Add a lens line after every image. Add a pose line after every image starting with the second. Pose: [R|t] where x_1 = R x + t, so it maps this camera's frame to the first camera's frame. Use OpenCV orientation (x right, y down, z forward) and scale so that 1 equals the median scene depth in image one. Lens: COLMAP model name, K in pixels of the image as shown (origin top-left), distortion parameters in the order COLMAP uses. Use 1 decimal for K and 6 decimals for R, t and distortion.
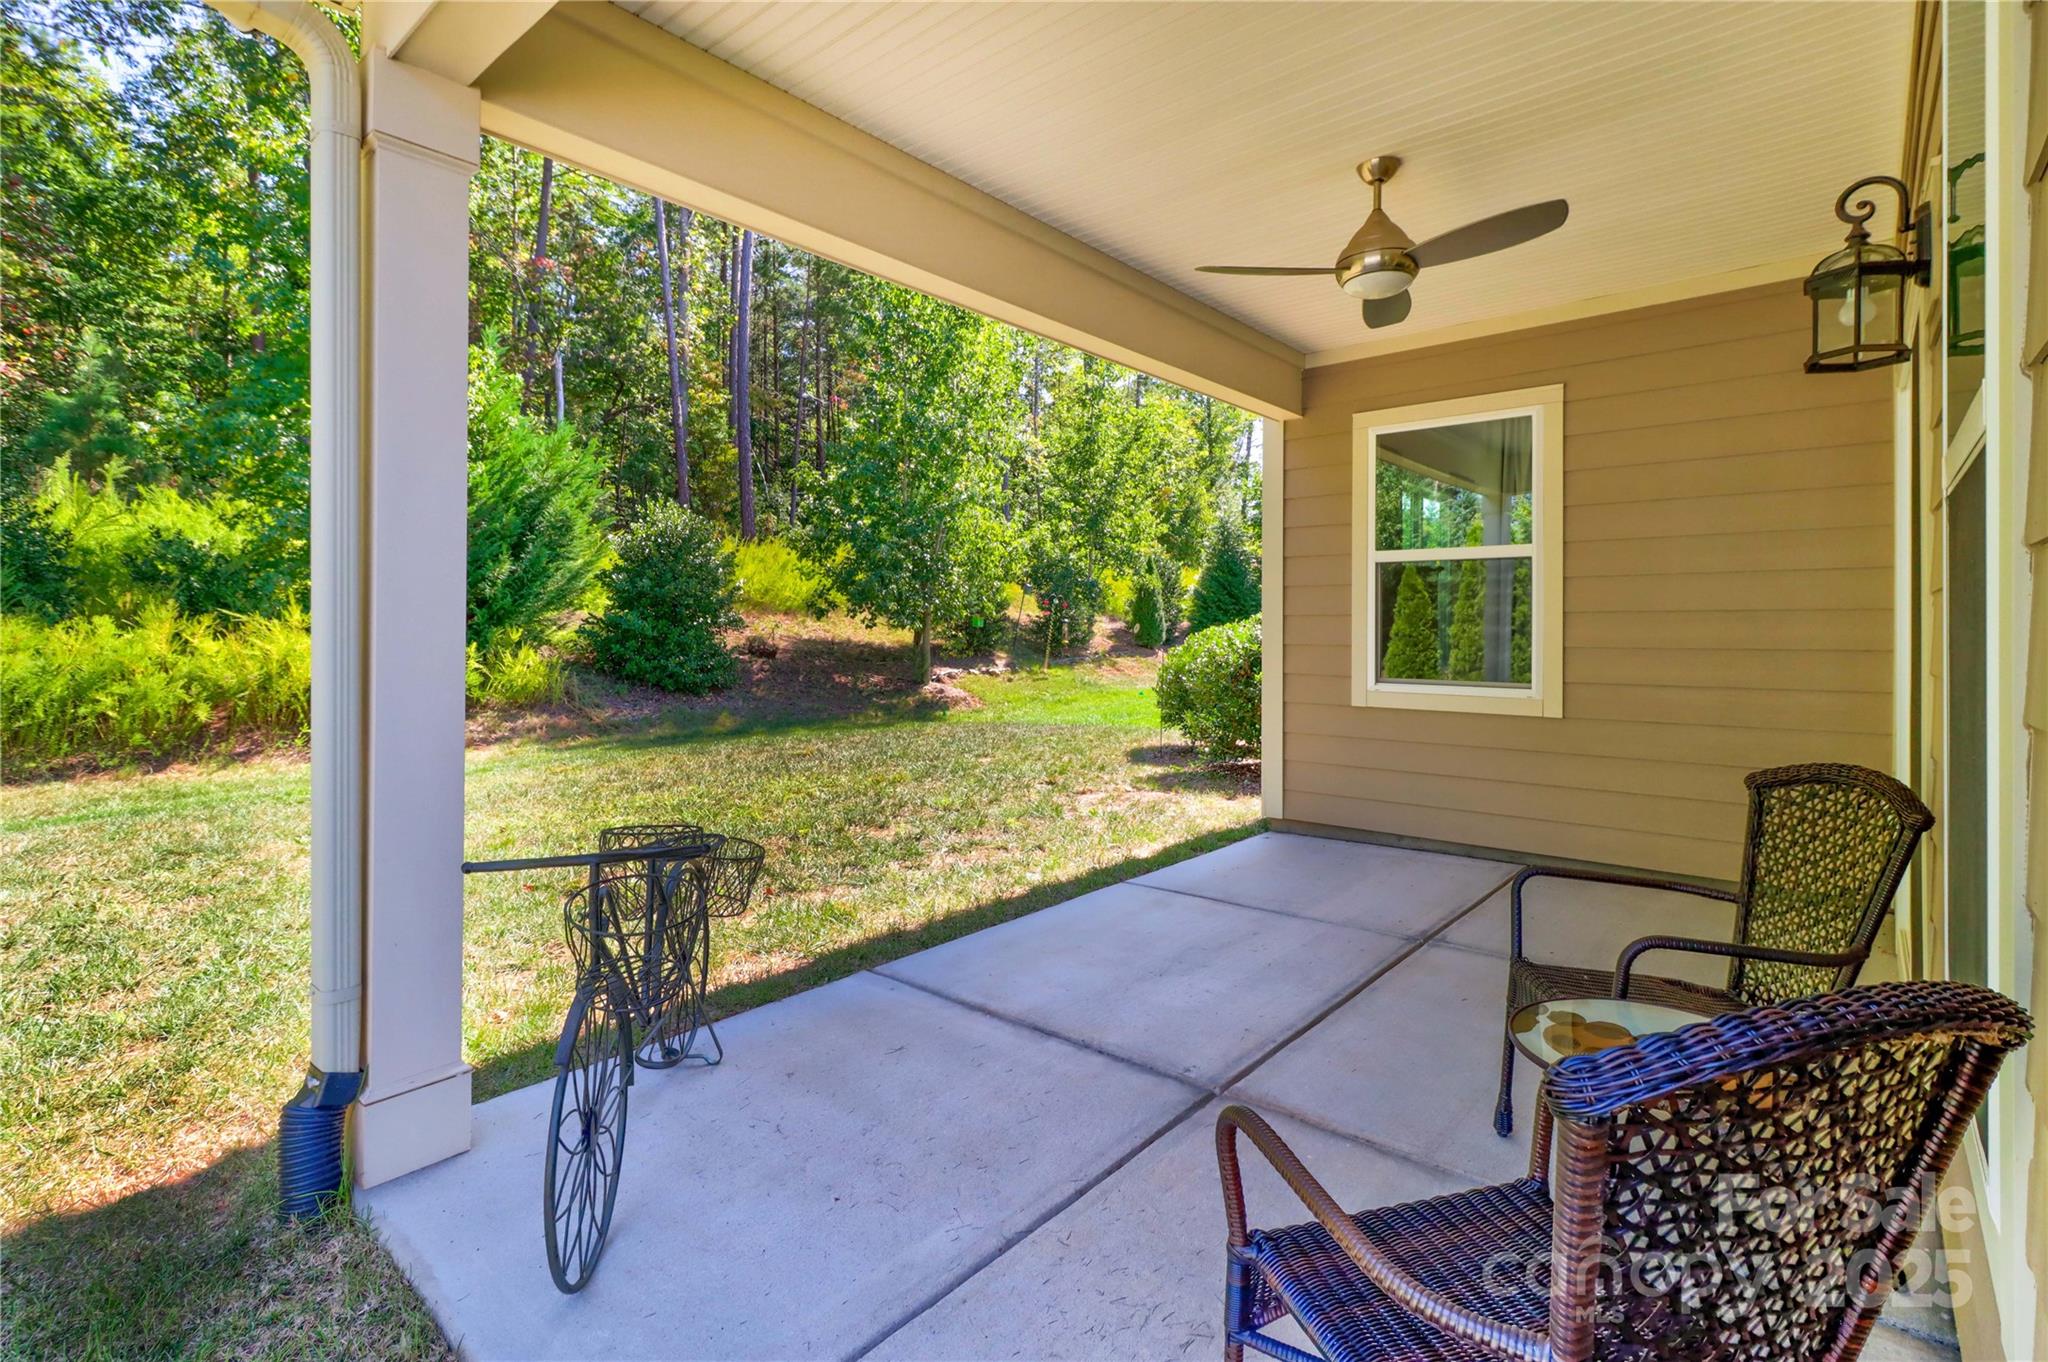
lens RADIAL K [[956.5, 0, 1024.1], [0, 956.5, 620.8], [0, 0, 1]] dist [-0.000015, -0.000006]
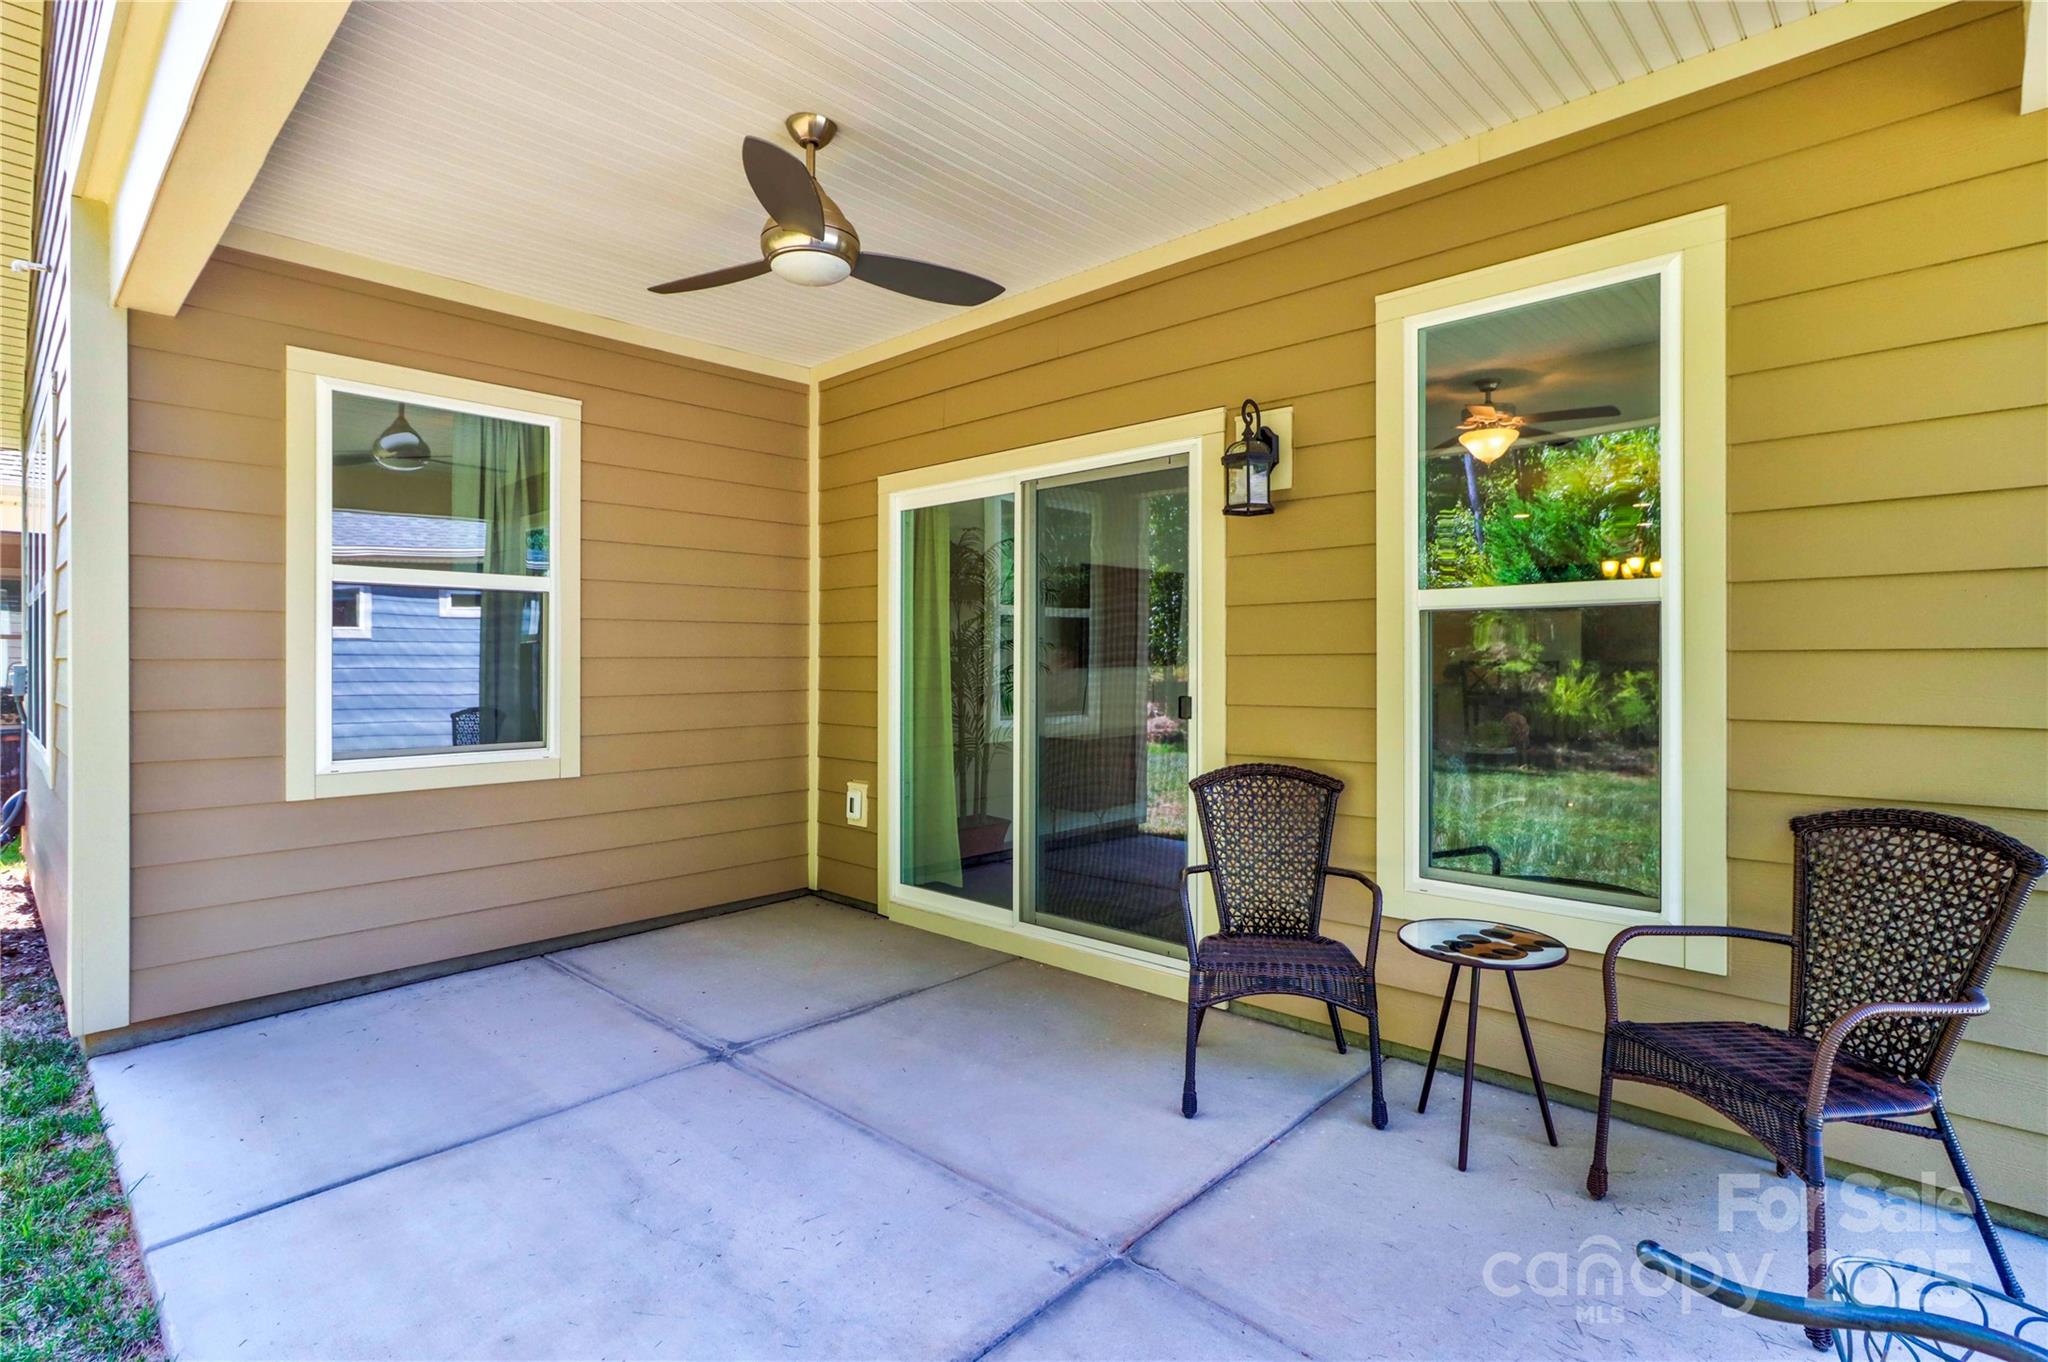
lens RADIAL K [[982.9, 0, 1024.4], [0, 982.9, 661.4], [0, 0, 1]] dist [-0.000316, -0.000056]
pose [[0.039307, -0.001024, 0.999227, -0.335760], [-0.002621, 0.999996, 0.001128, -0.007545], [-0.999224, -0.002664, 0.039304, 0.550705]]
